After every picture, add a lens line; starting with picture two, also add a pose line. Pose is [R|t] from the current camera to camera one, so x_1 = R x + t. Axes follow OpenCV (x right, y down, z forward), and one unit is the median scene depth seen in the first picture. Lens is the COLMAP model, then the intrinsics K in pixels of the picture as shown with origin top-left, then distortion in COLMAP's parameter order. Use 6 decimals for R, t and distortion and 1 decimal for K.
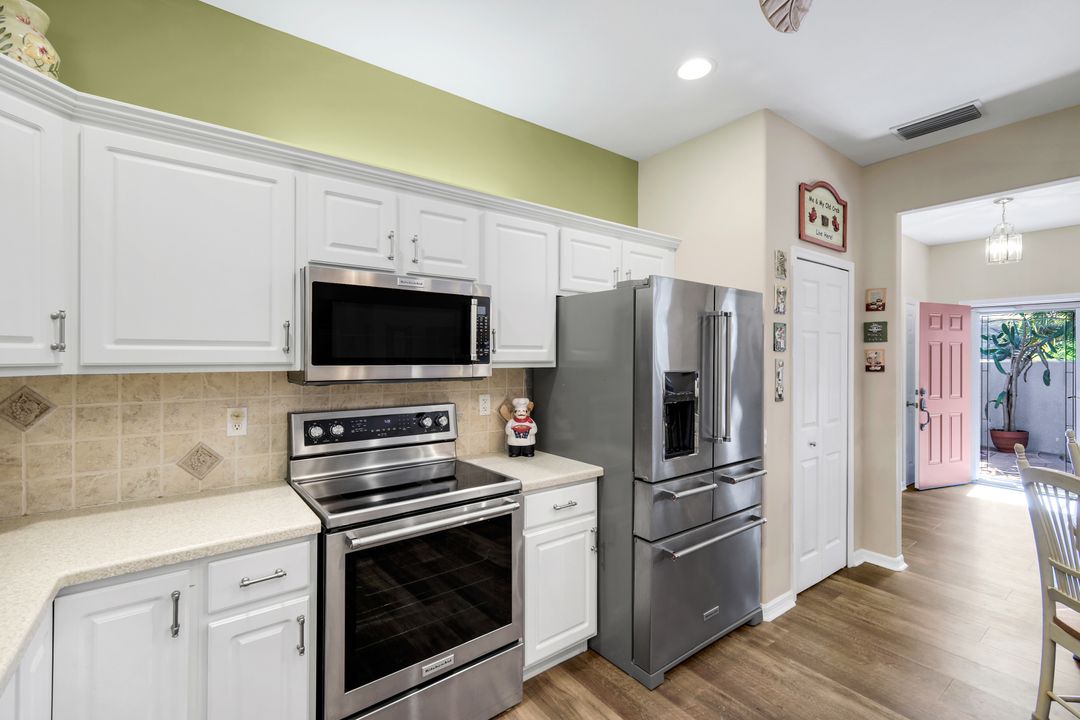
lens RADIAL K [[471.0, 0, 538.8], [0, 471.0, 355.6], [0, 0, 1]] dist [0.004571, -0.000493]
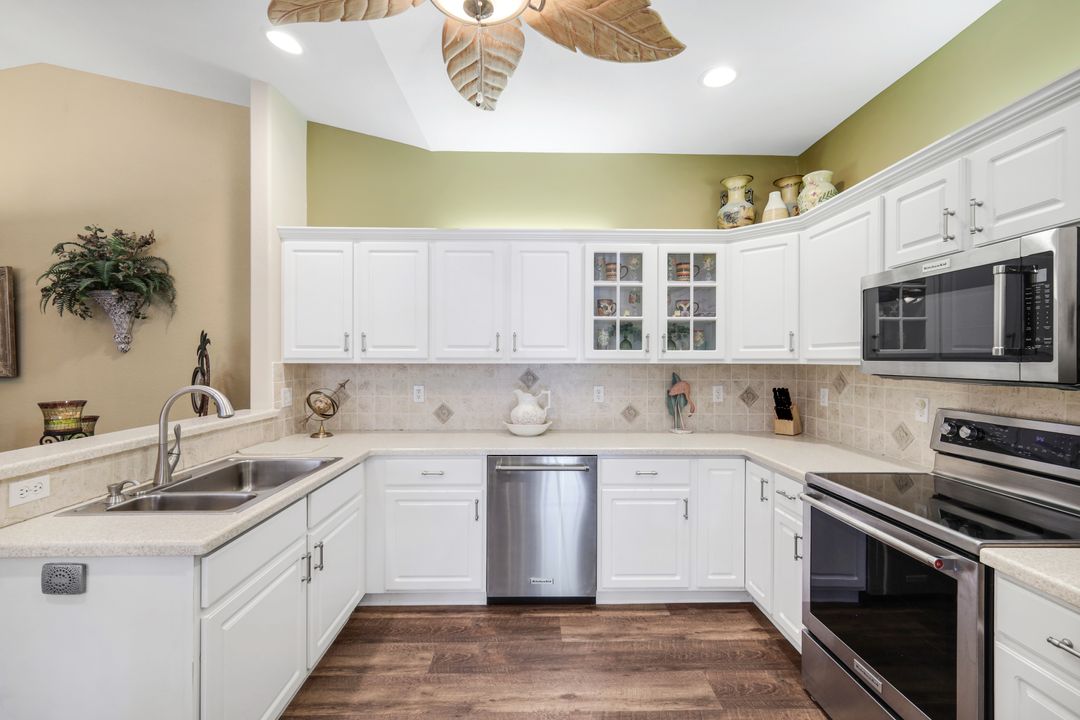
lens RADIAL K [[471.0, 0, 540.3], [0, 471.0, 356.4], [0, 0, 1]] dist [0.004571, -0.000493]
pose [[-0.581167, -0.006347, -0.813760, 0.754412], [-0.001217, 0.999975, -0.006930, 0.015613], [0.813783, -0.003038, -0.581160, 0.802903]]
